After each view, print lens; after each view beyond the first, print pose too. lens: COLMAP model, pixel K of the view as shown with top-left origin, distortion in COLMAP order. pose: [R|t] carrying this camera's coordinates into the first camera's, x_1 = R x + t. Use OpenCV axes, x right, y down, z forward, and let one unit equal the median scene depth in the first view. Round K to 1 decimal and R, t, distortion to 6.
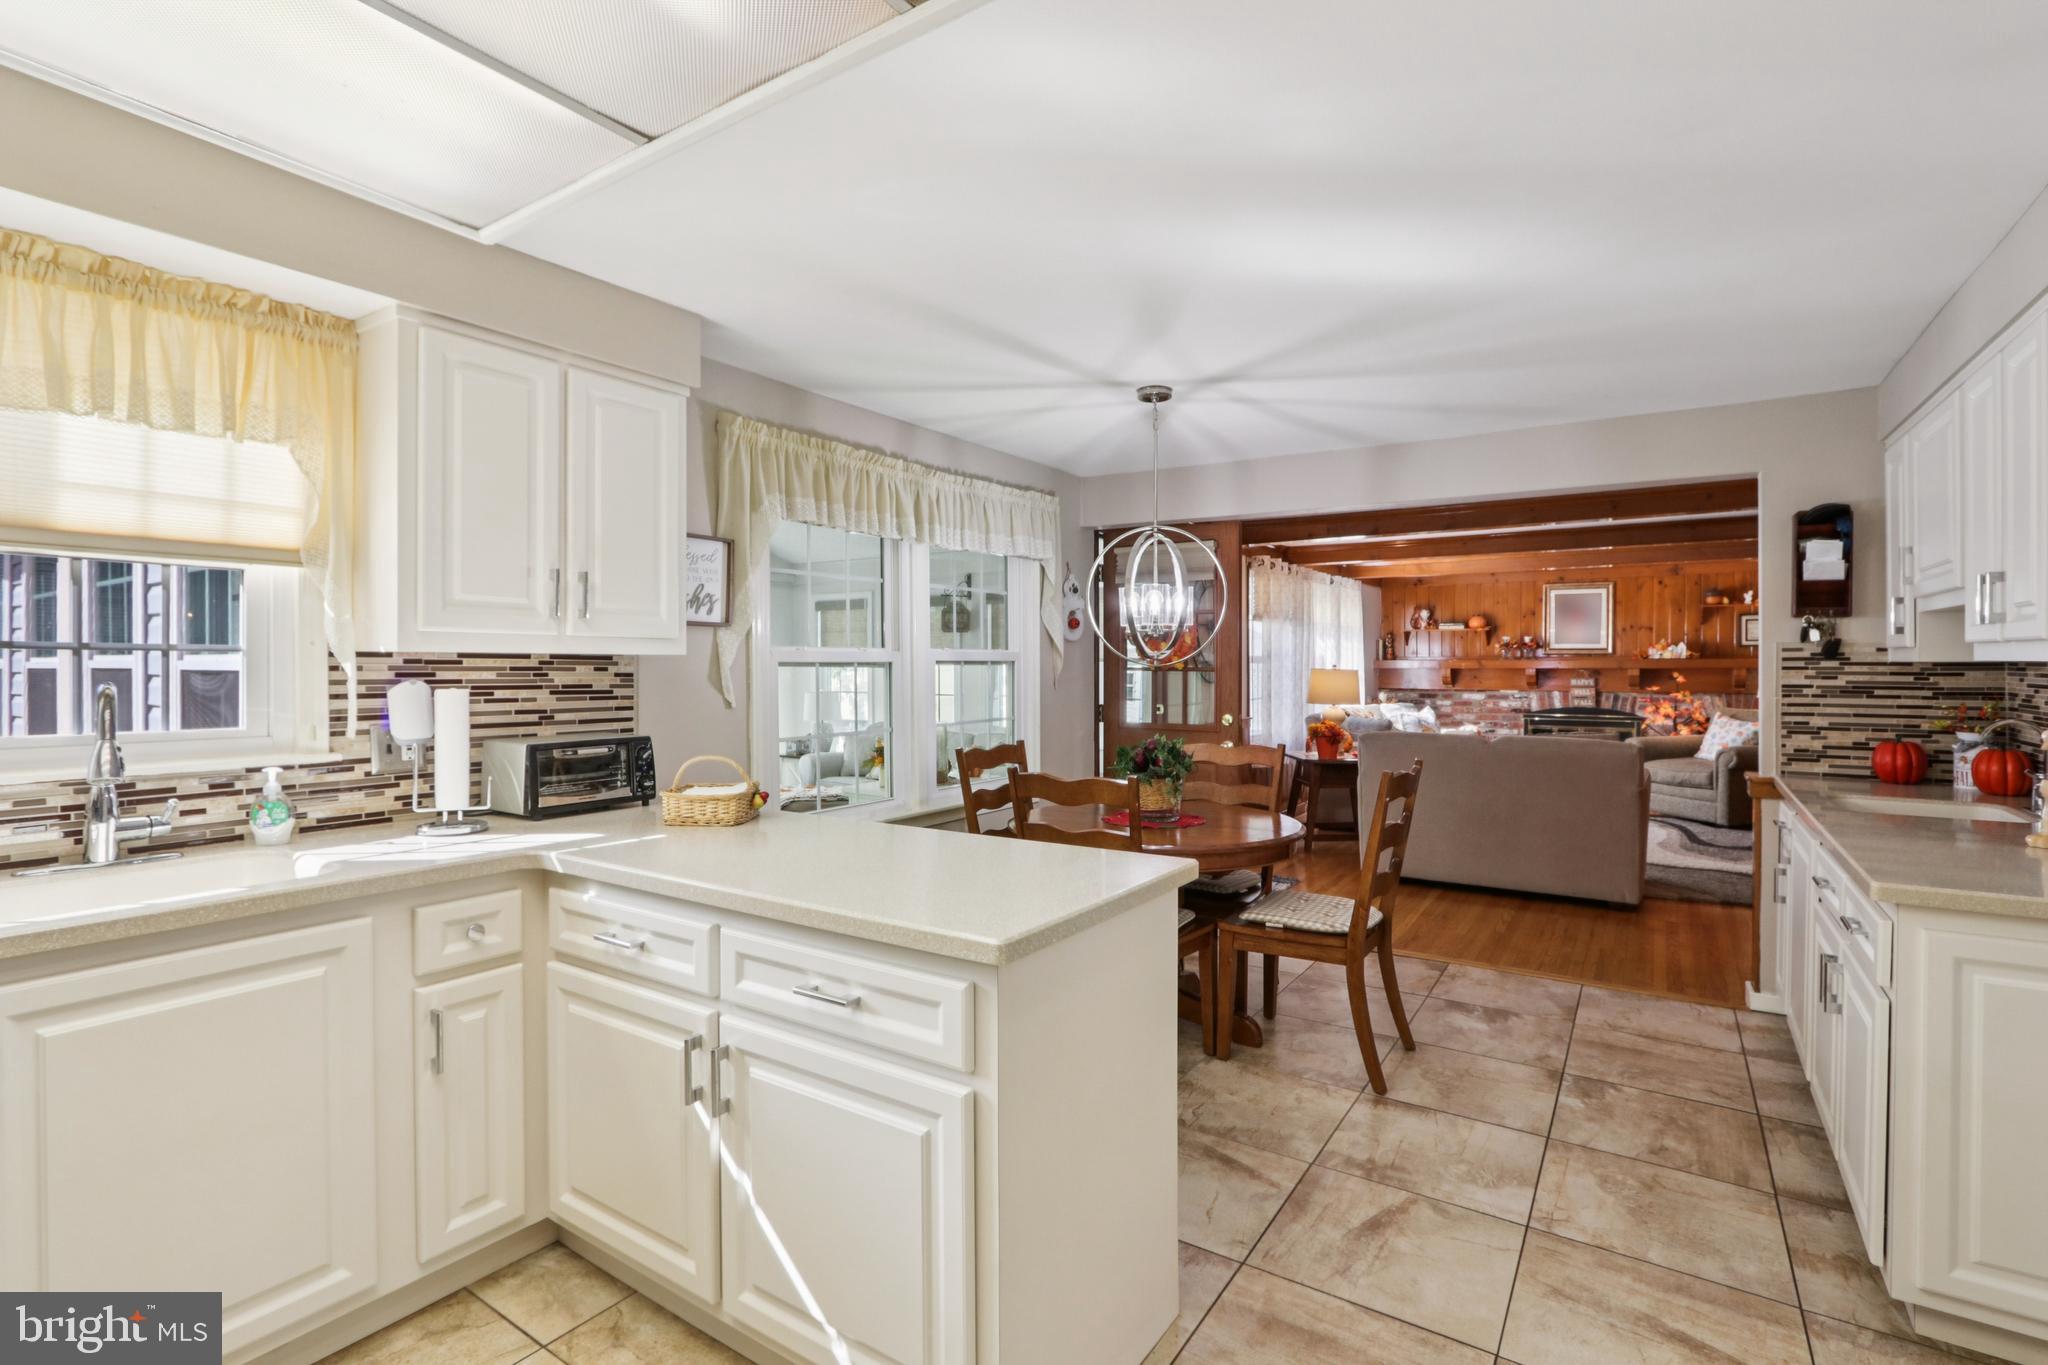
lens RADIAL K [[951.7, 0, 1019.6], [0, 951.7, 669.9], [0, 0, 1]] dist [-0.017587, 0.001153]
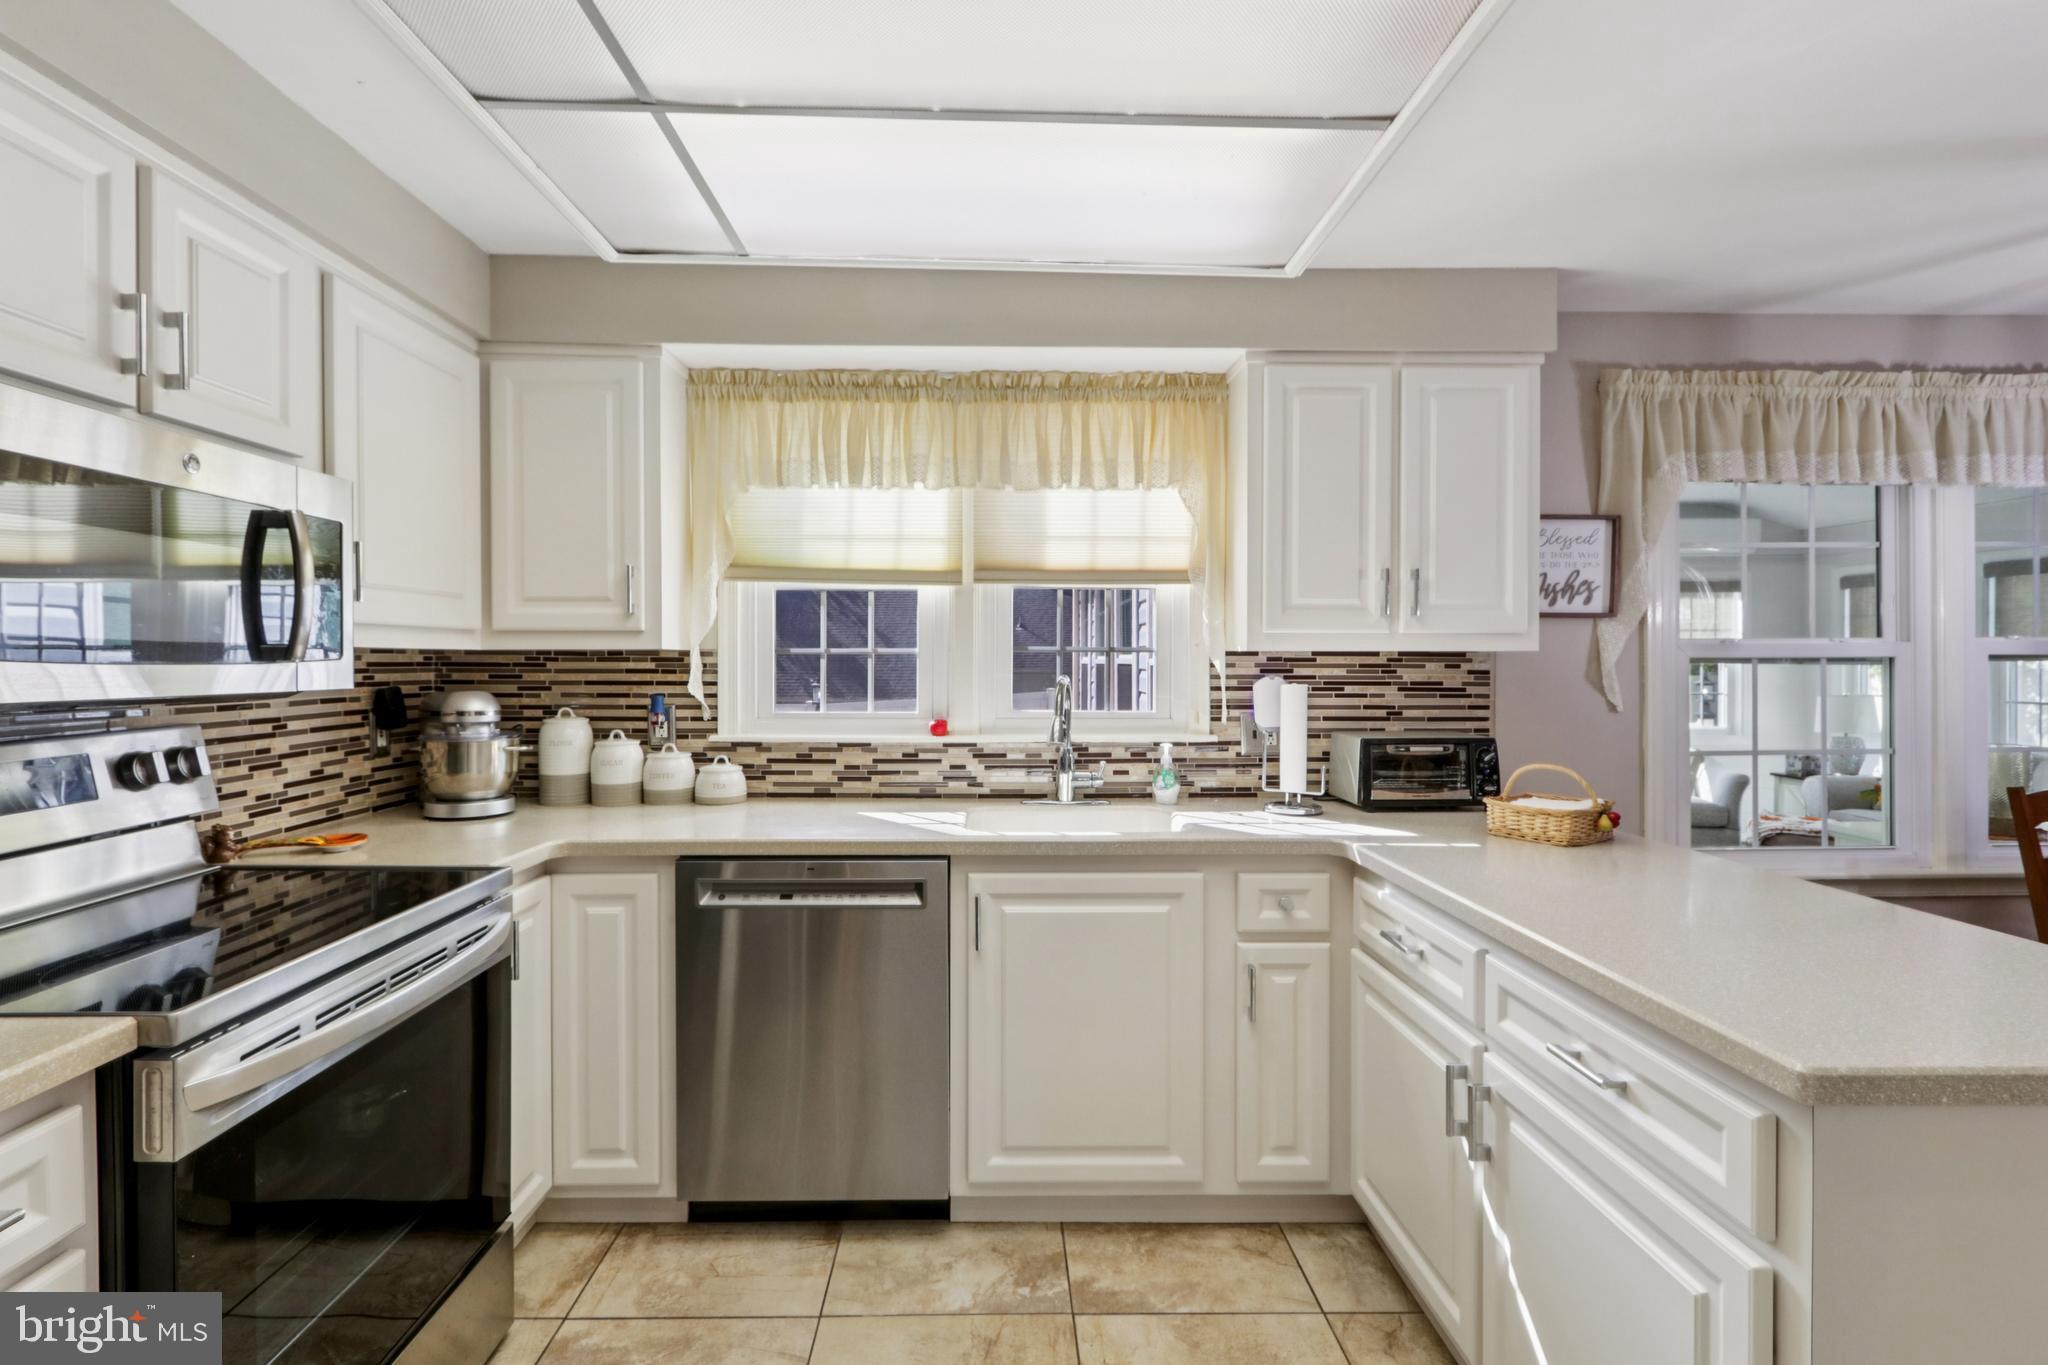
lens RADIAL K [[951.1, 0, 1006.2], [0, 951.1, 668.7], [0, 0, 1]] dist [-0.002810, -0.000792]
pose [[0.571973, 0.005707, -0.820253, 0.107111], [-0.002749, 0.999984, 0.005041, -0.002218], [0.820268, -0.000629, 0.571979, 0.070290]]
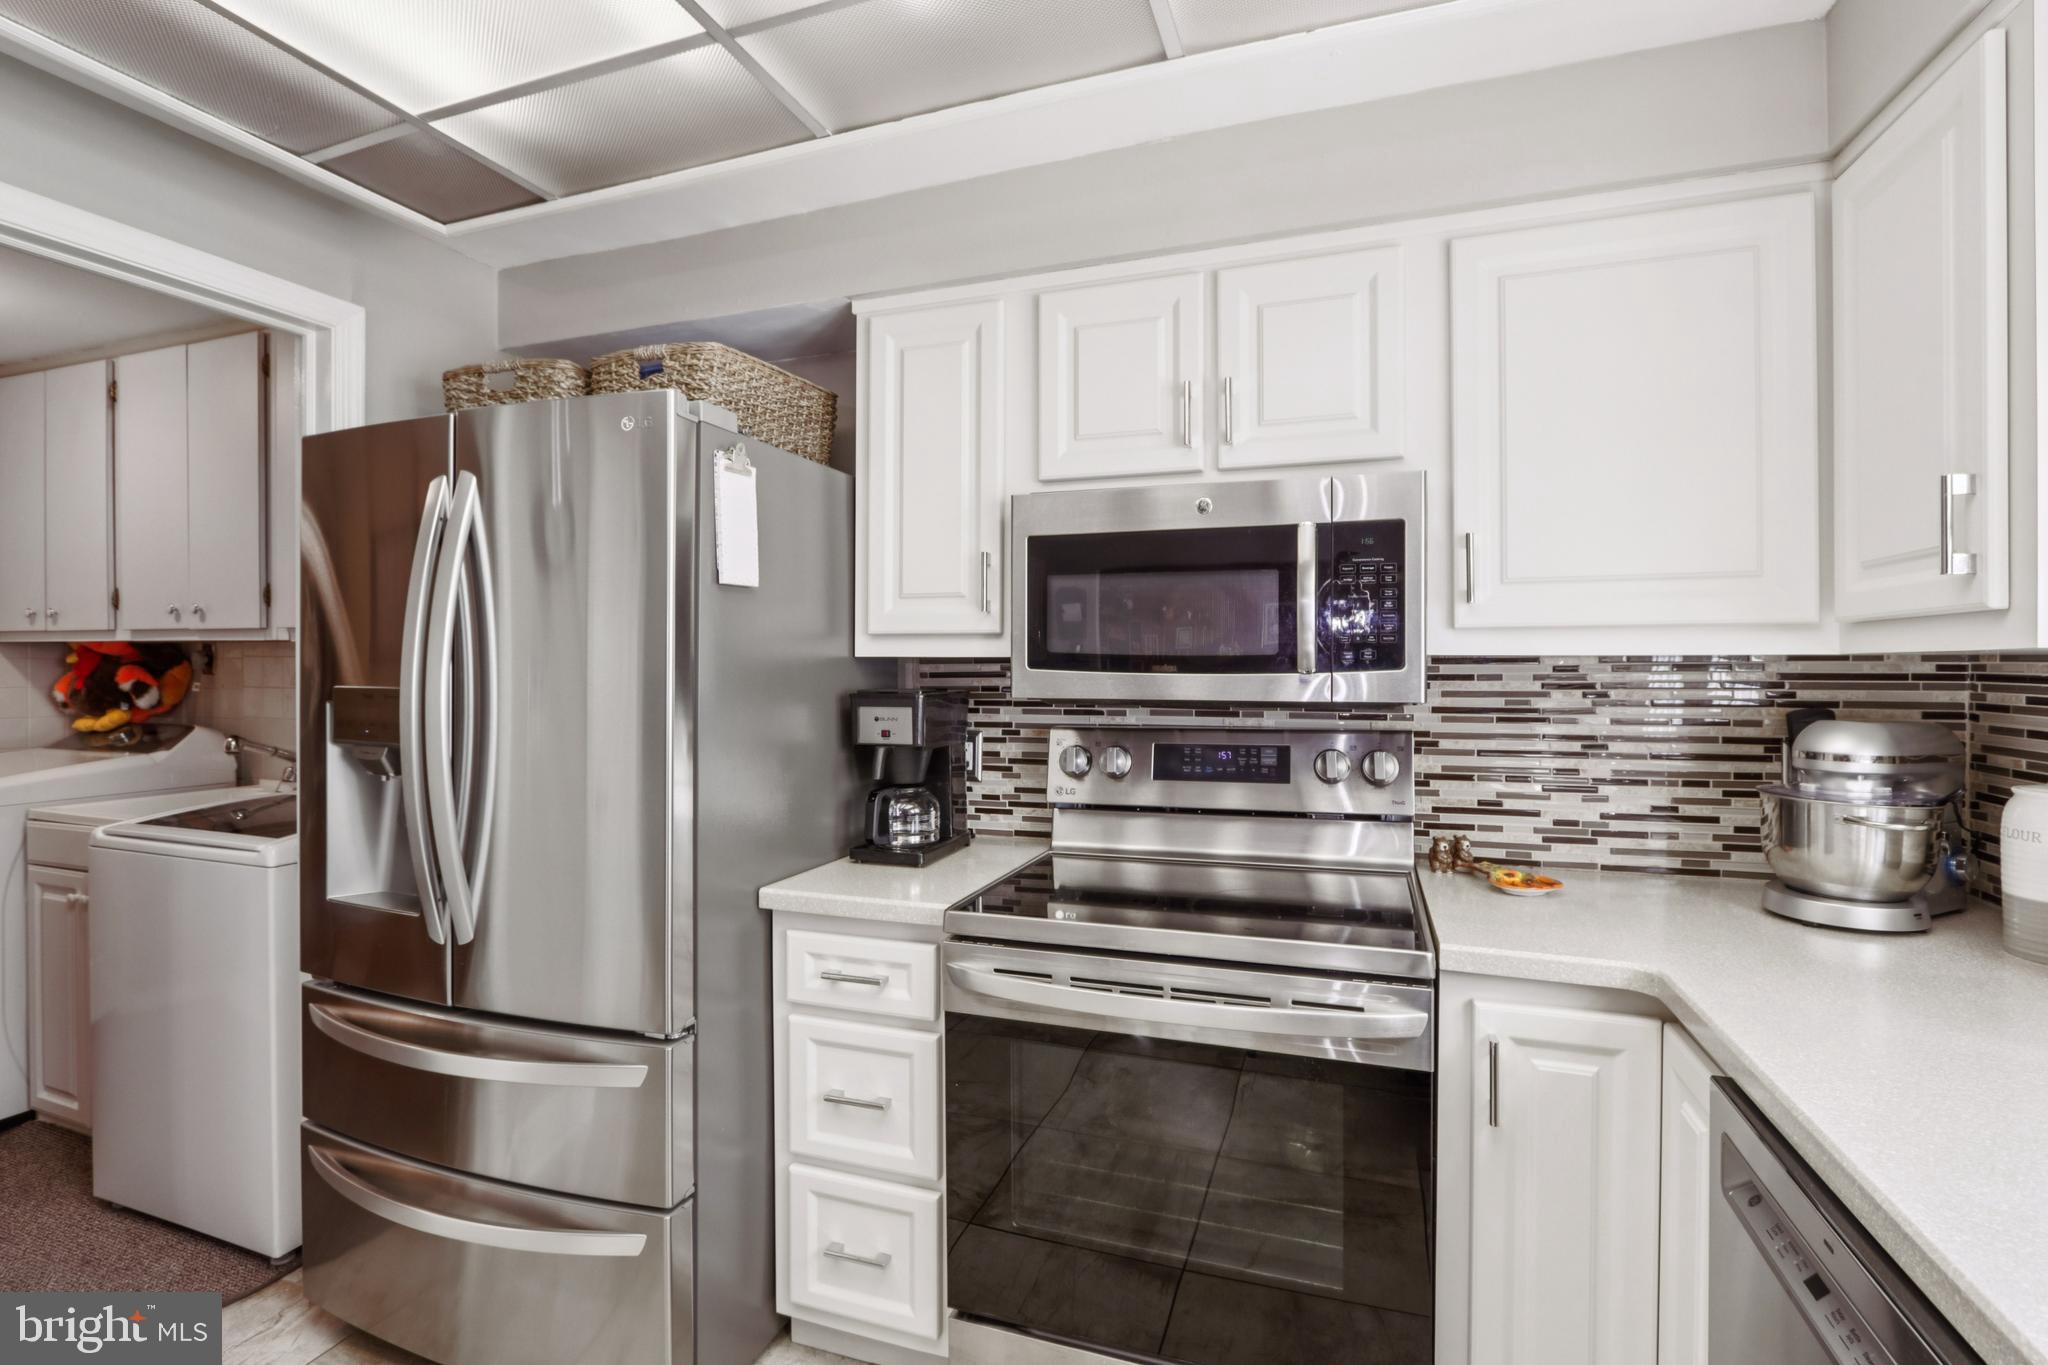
lens RADIAL K [[951.7, 0, 1019.6], [0, 951.7, 669.9], [0, 0, 1]] dist [-0.017587, 0.001153]
pose [[-0.969030, 0.000396, -0.246941, -0.329174], [-0.002065, 0.999951, 0.009708, -0.010053], [0.246933, 0.009918, -0.968982, 0.606232]]
